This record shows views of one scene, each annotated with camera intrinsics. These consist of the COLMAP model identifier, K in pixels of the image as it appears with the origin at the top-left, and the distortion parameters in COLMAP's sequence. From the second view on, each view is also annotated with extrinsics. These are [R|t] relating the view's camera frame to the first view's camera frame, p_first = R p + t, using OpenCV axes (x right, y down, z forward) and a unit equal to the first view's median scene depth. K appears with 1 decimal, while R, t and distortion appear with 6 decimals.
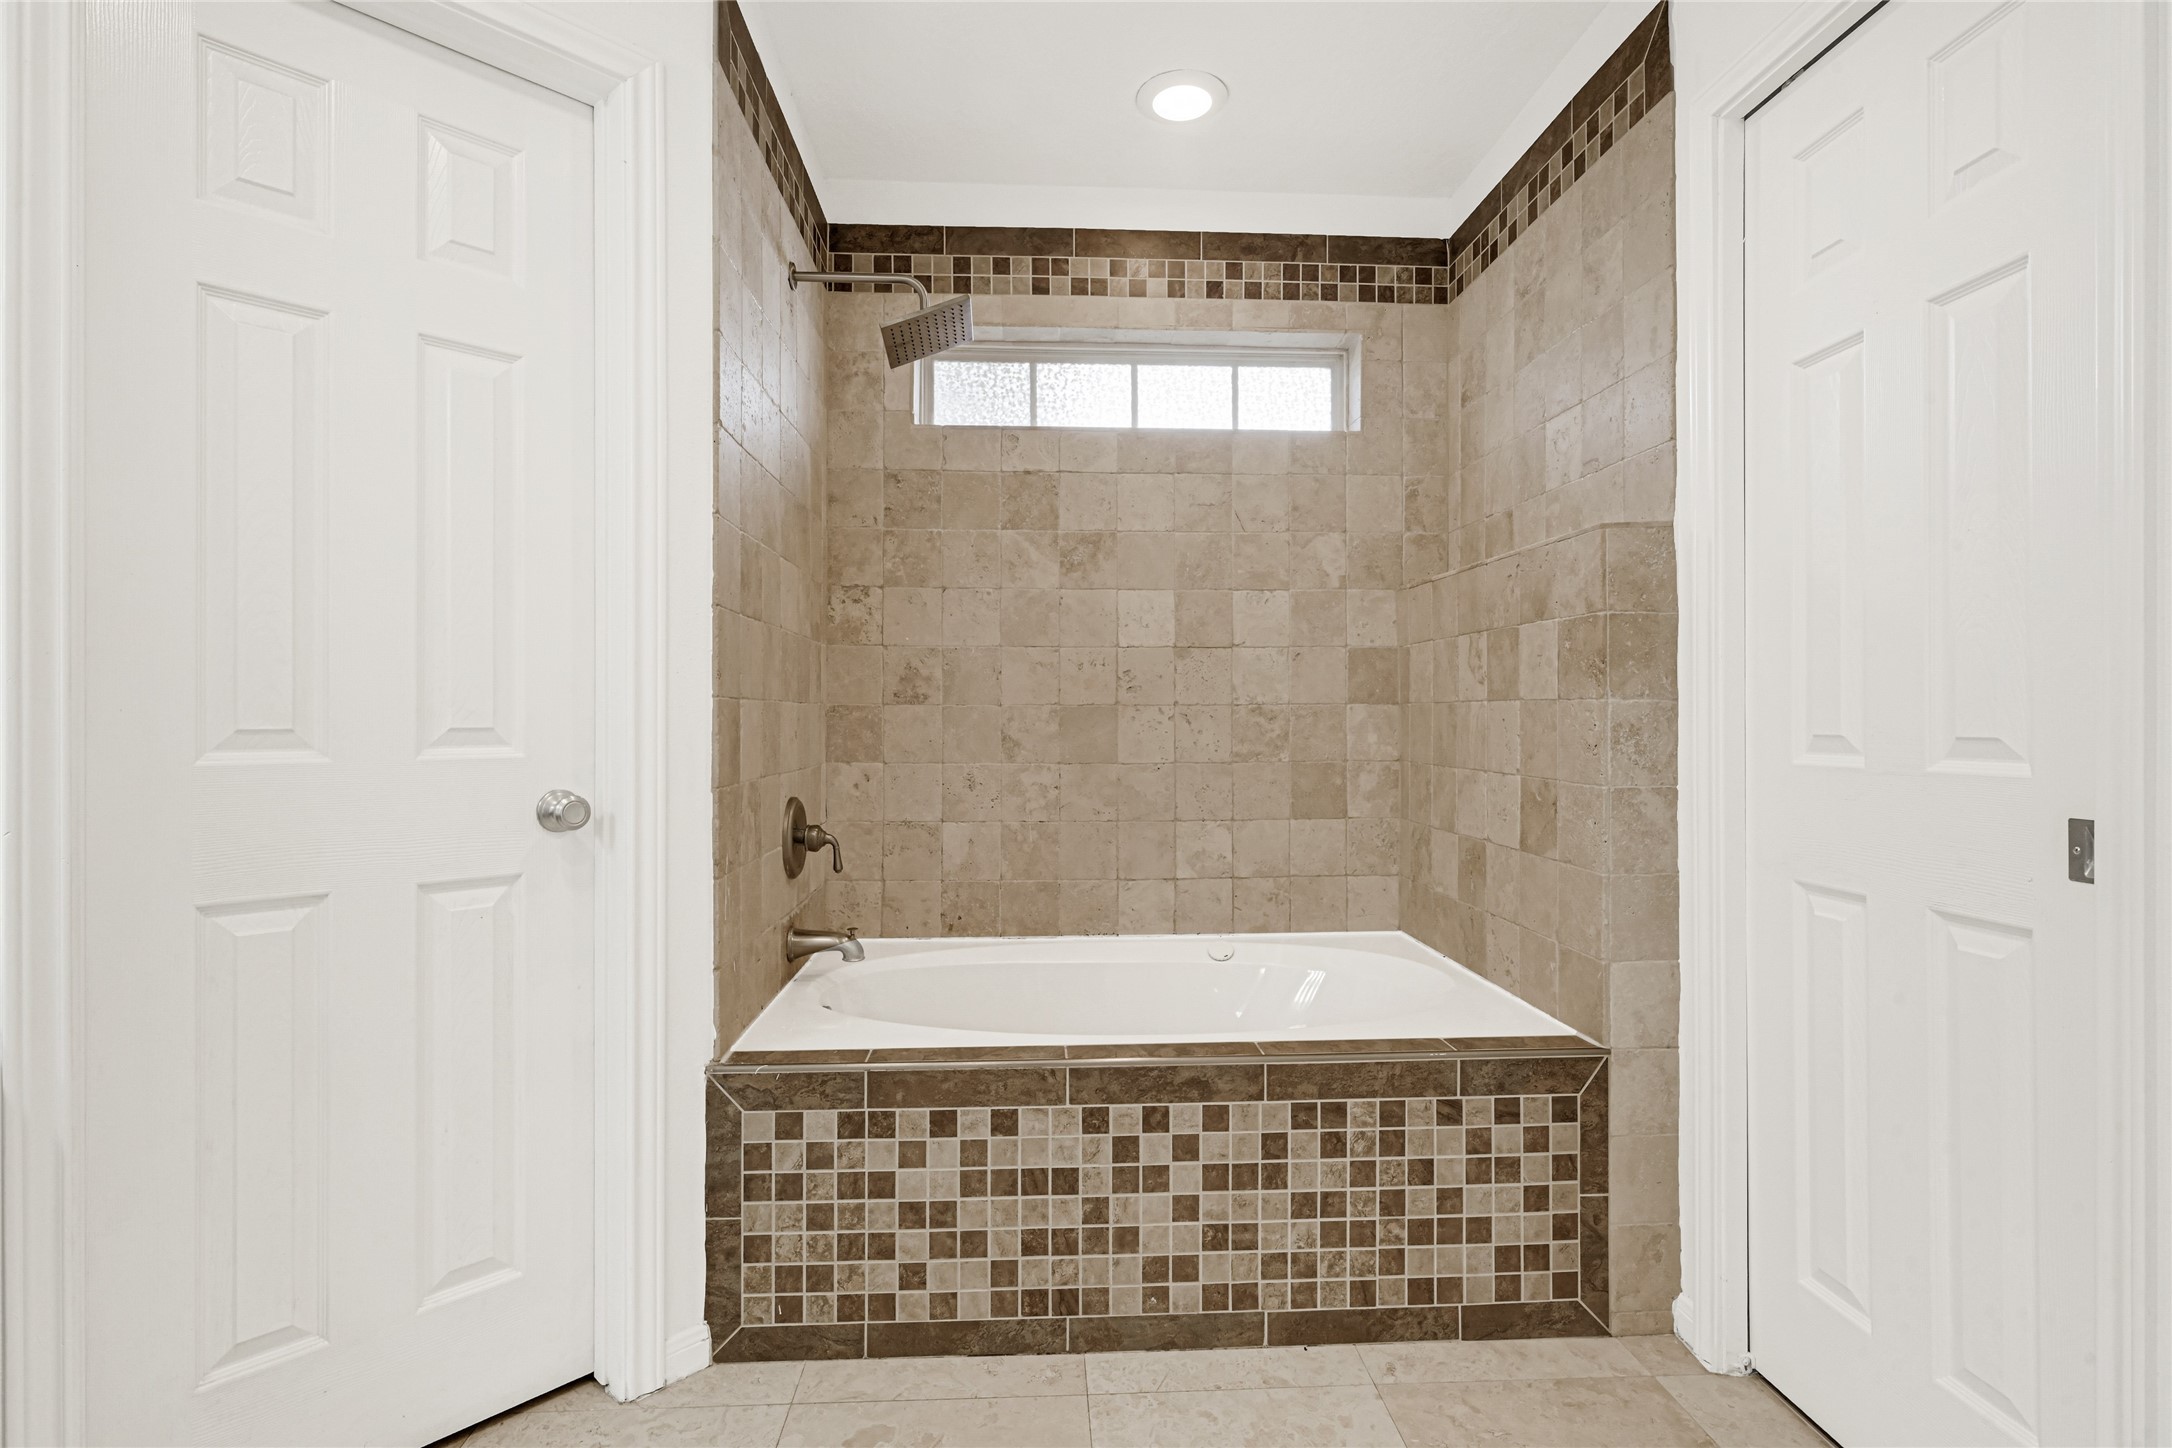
lens RADIAL K [[1090.2, 0, 1085.6], [0, 1090.2, 728.8], [0, 0, 1]] dist [0.002047, 0.000081]
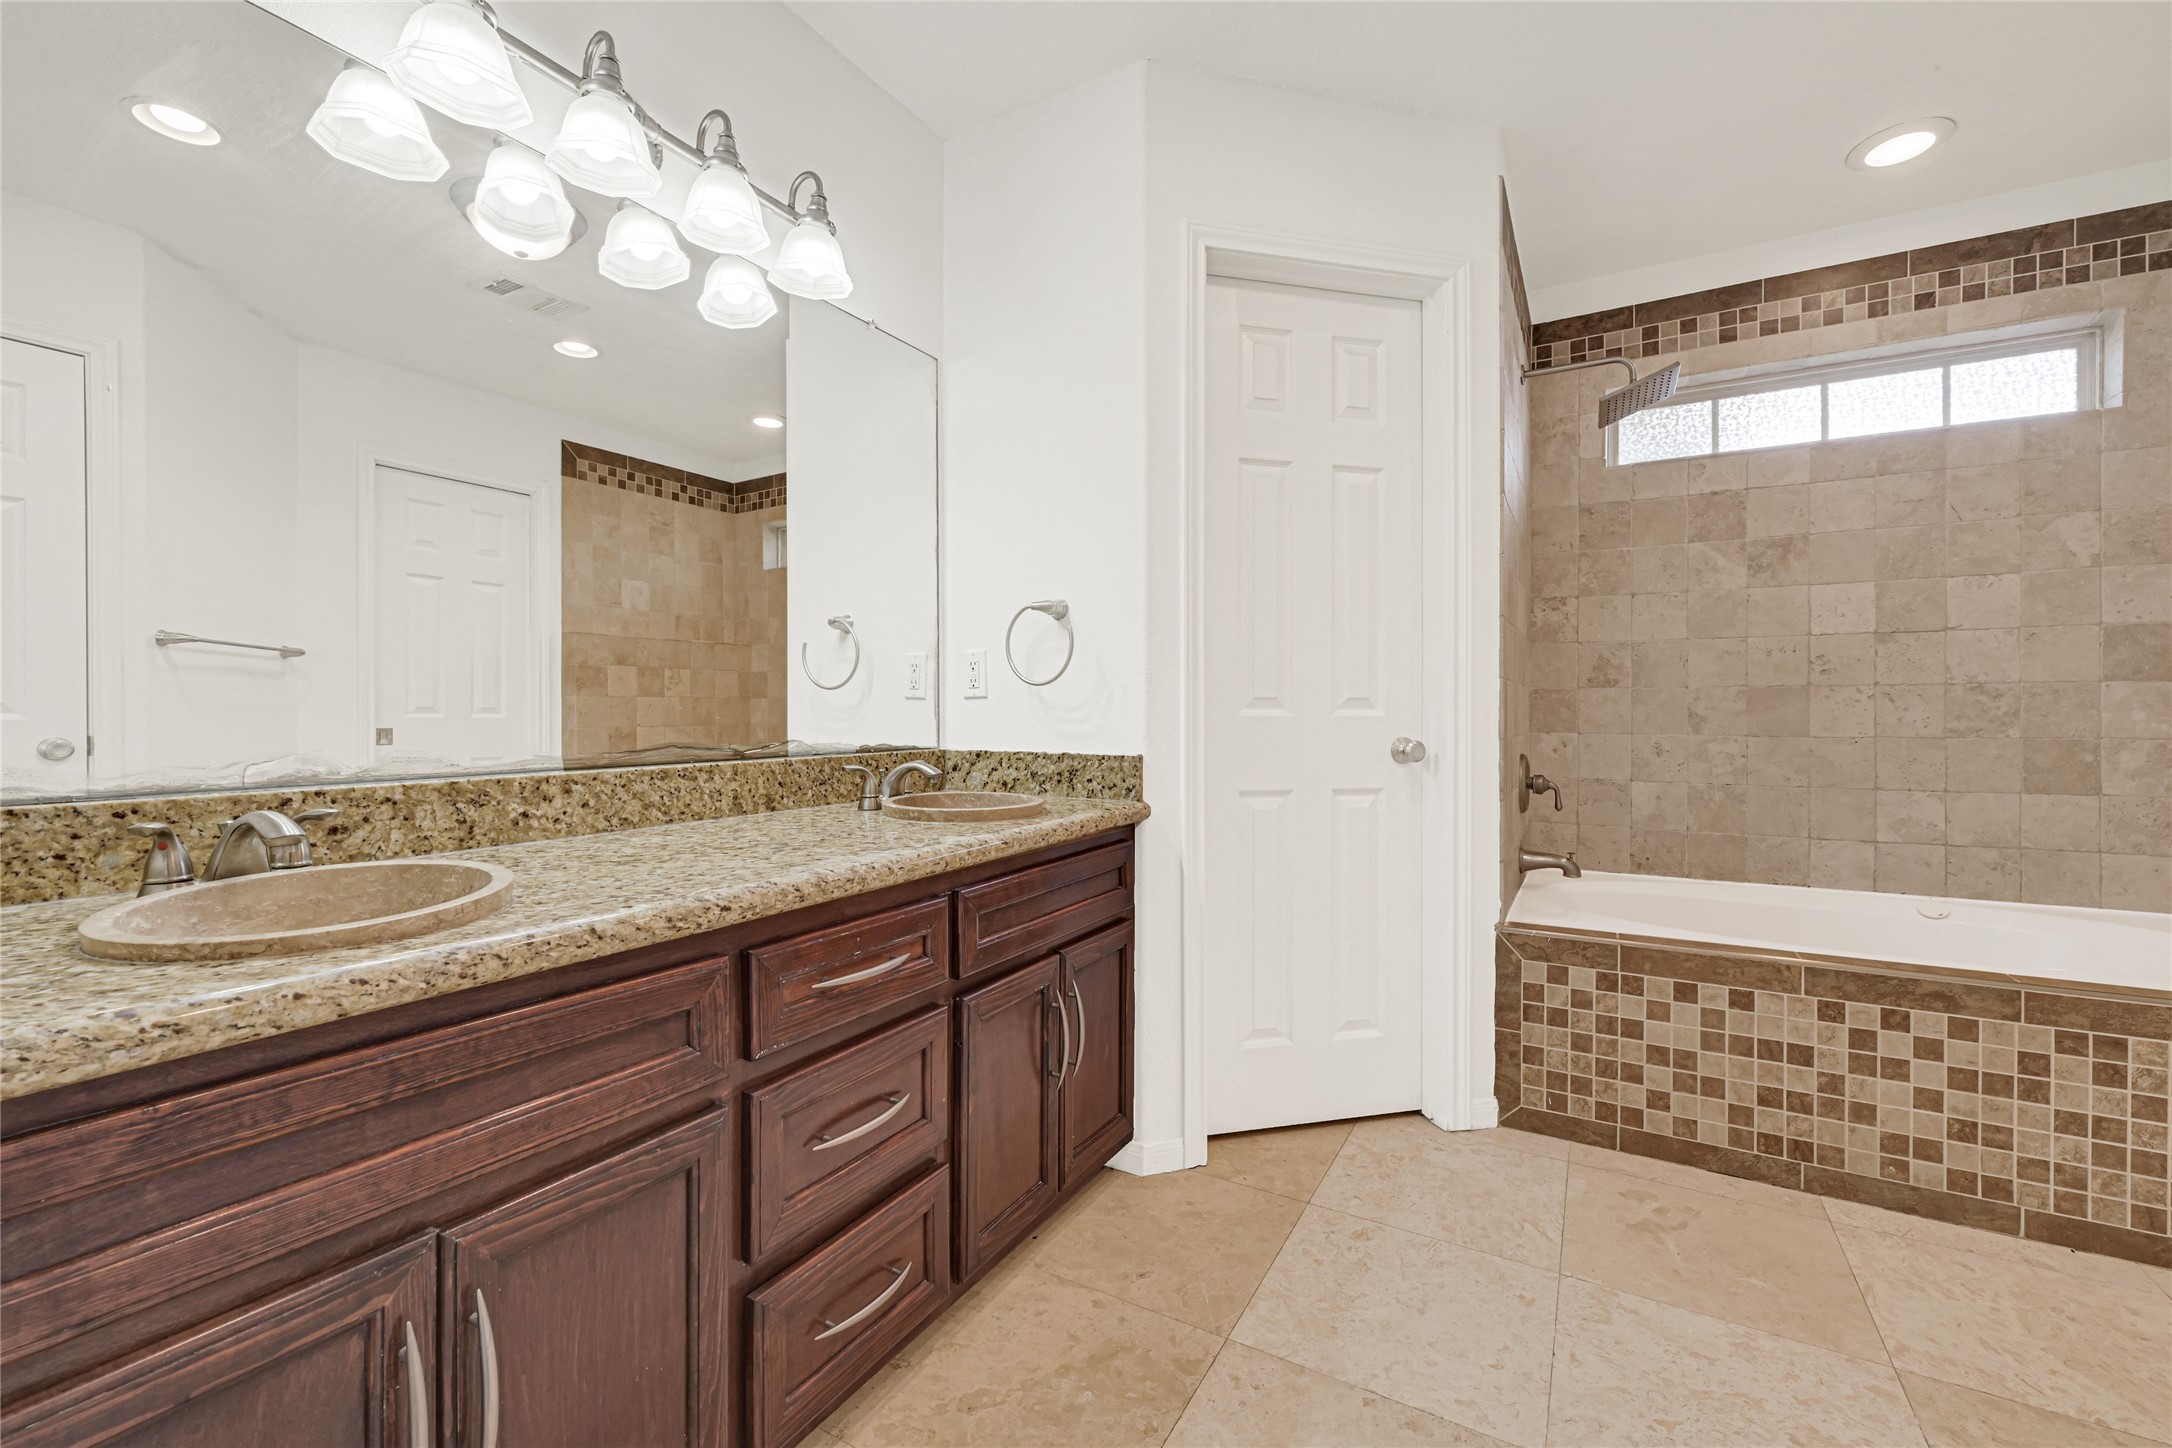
lens RADIAL K [[901.2, 0, 1079.1], [0, 901.2, 721.5], [0, 0, 1]] dist [0.000645, 0.000012]
pose [[0.836231, 0.005813, -0.548347, -0.094987], [-0.007462, 0.999972, -0.000778, 0.022563], [0.548327, 0.004743, 0.836251, -0.216810]]
